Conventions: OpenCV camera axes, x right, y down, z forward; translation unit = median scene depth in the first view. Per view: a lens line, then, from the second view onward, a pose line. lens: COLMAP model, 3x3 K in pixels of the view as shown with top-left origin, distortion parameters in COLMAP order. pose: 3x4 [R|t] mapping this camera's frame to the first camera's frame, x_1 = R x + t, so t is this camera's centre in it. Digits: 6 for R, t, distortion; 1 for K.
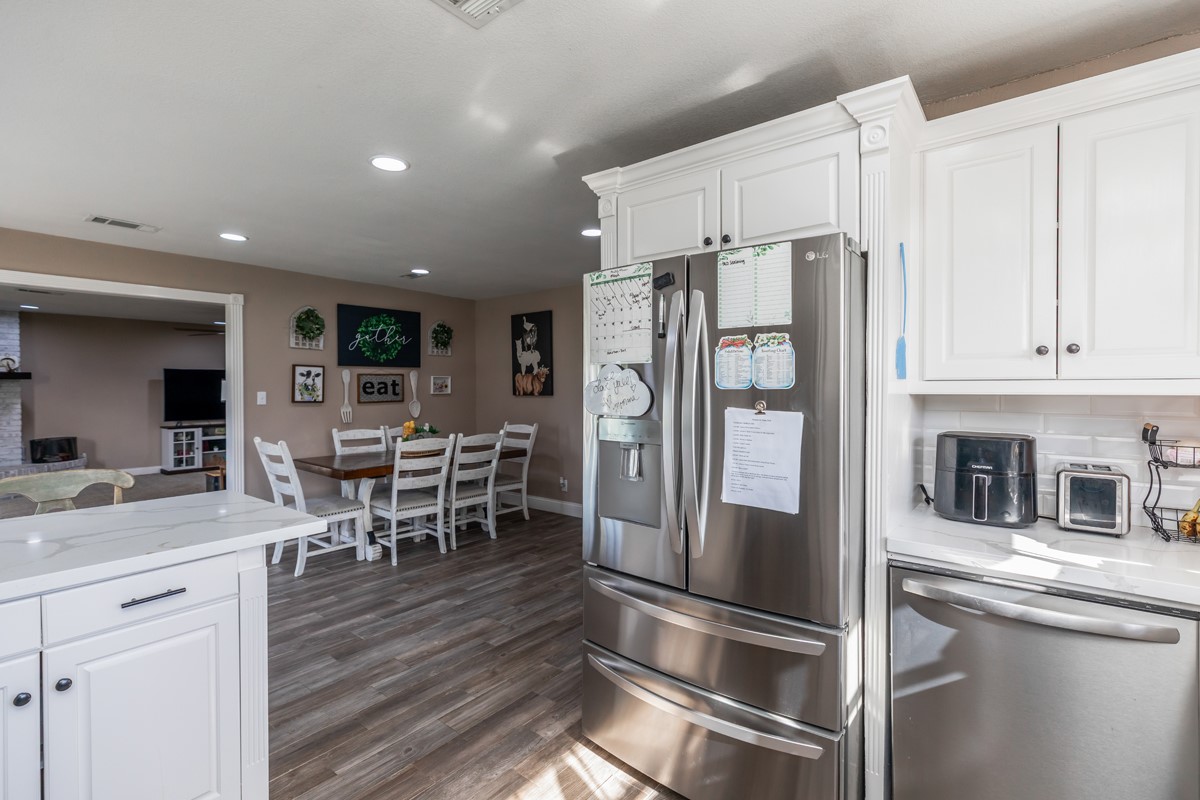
lens RADIAL K [[542.0, 0, 602.5], [0, 542.0, 390.7], [0, 0, 1]] dist [0.005295, 0.000331]
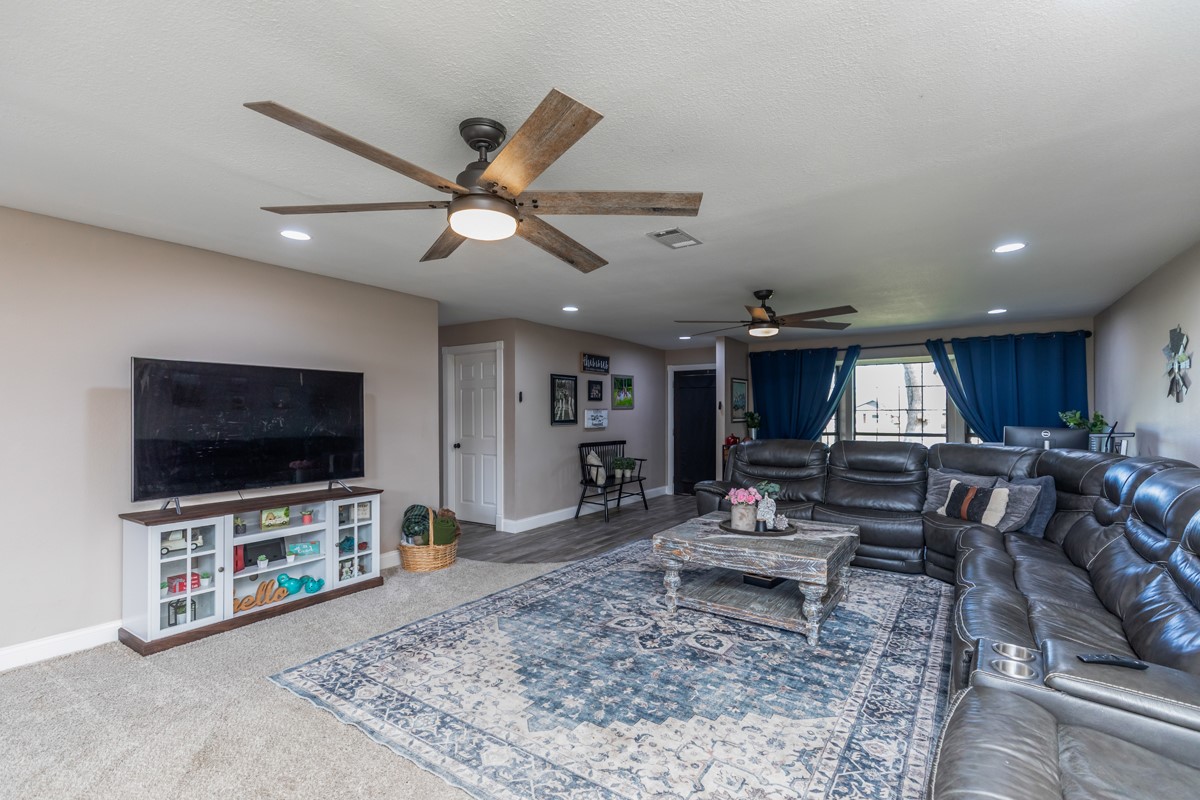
lens RADIAL K [[542.0, 0, 589.2], [0, 542.0, 410.0], [0, 0, 1]] dist [0.005295, 0.000331]
pose [[0.998130, -0.001953, 0.061091, -0.836423], [0.002681, 0.999926, -0.011834, -0.000634], [-0.061063, 0.011976, 0.998062, 0.985997]]
